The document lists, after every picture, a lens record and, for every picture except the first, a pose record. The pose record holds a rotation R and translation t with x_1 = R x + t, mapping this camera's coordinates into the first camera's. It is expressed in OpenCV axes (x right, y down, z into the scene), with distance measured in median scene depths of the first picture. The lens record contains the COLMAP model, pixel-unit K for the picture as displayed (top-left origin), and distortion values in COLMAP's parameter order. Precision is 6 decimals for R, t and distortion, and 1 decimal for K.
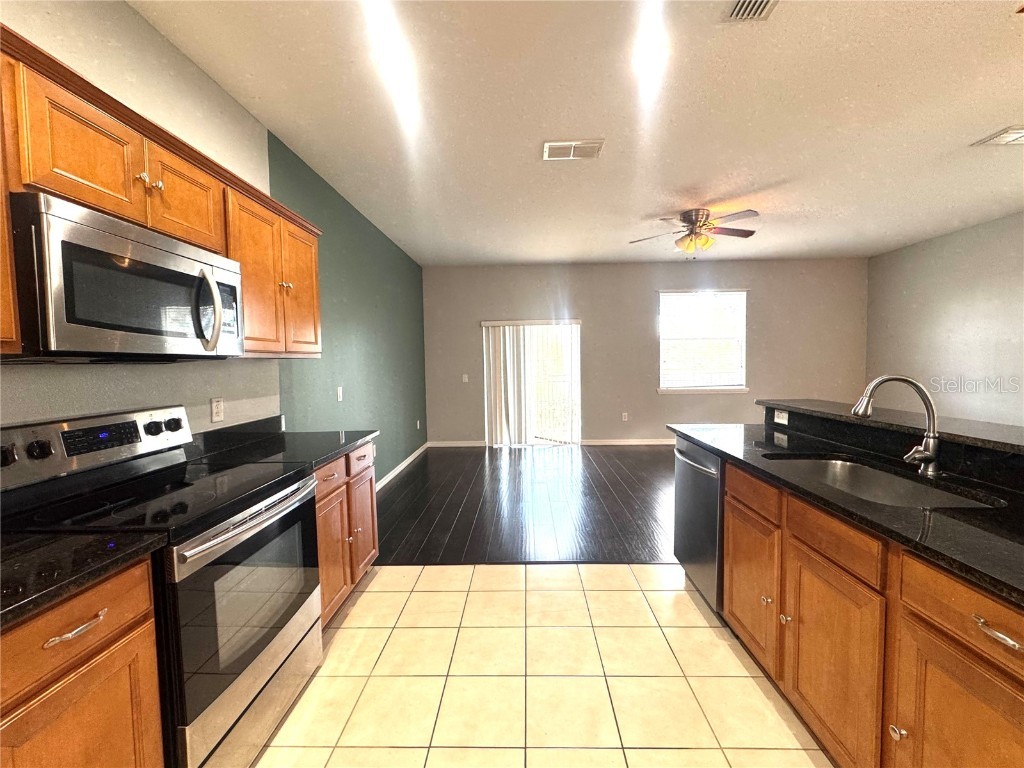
lens RADIAL K [[425.0, 0, 512.0], [0, 425.0, 384.0], [0, 0, 1]] dist [-0.001714, 0.000055]
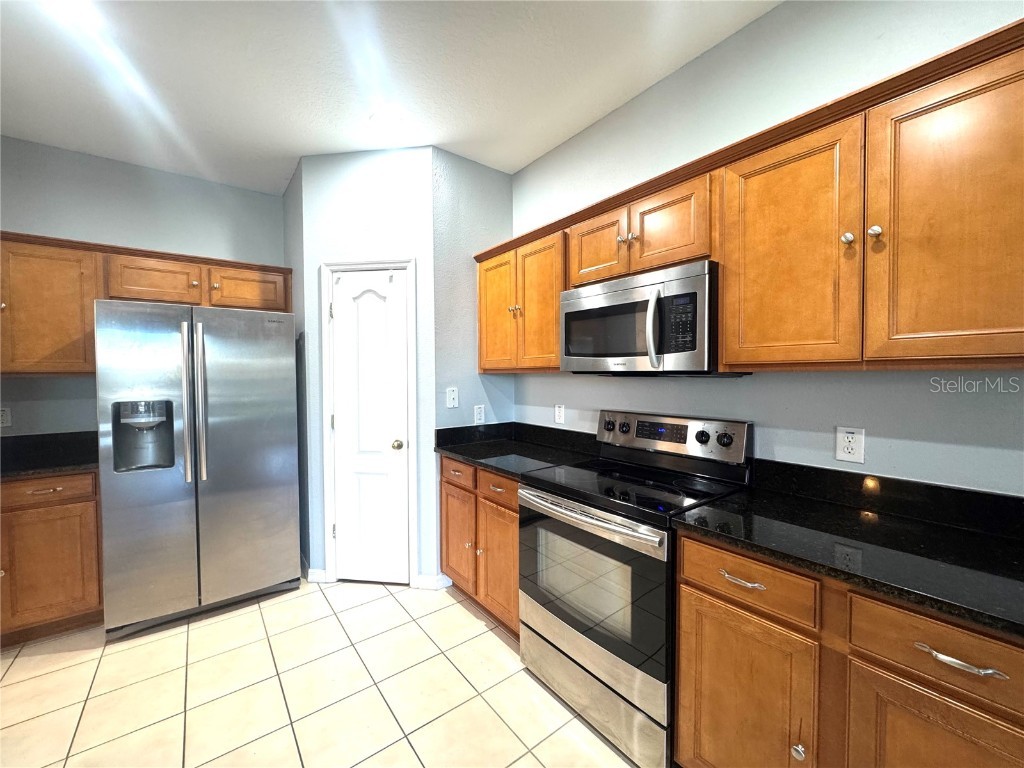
lens RADIAL K [[409.0, 0, 512.0], [0, 409.0, 384.0], [0, 0, 1]] dist [-0.002799, -0.000555]
pose [[-0.773732, 0.040724, -0.632202, 0.148451], [-0.012055, 0.996805, 0.078965, -0.083012], [0.633398, 0.068719, -0.770769, 1.146161]]
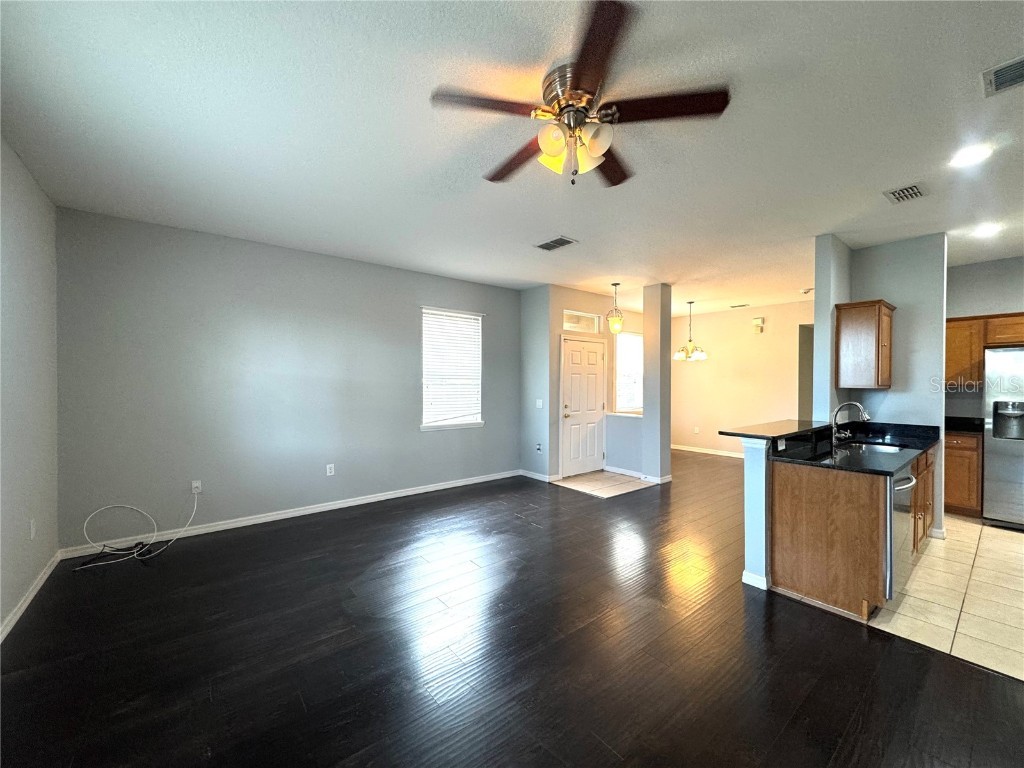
lens RADIAL K [[409.0, 0, 512.0], [0, 409.0, 384.0], [0, 0, 1]] dist [-0.002799, -0.000555]
pose [[-0.648328, 0.008782, 0.761310, 0.281124], [0.049151, 0.998330, 0.030341, -0.193960], [-0.759773, 0.057090, -0.647678, 2.652937]]
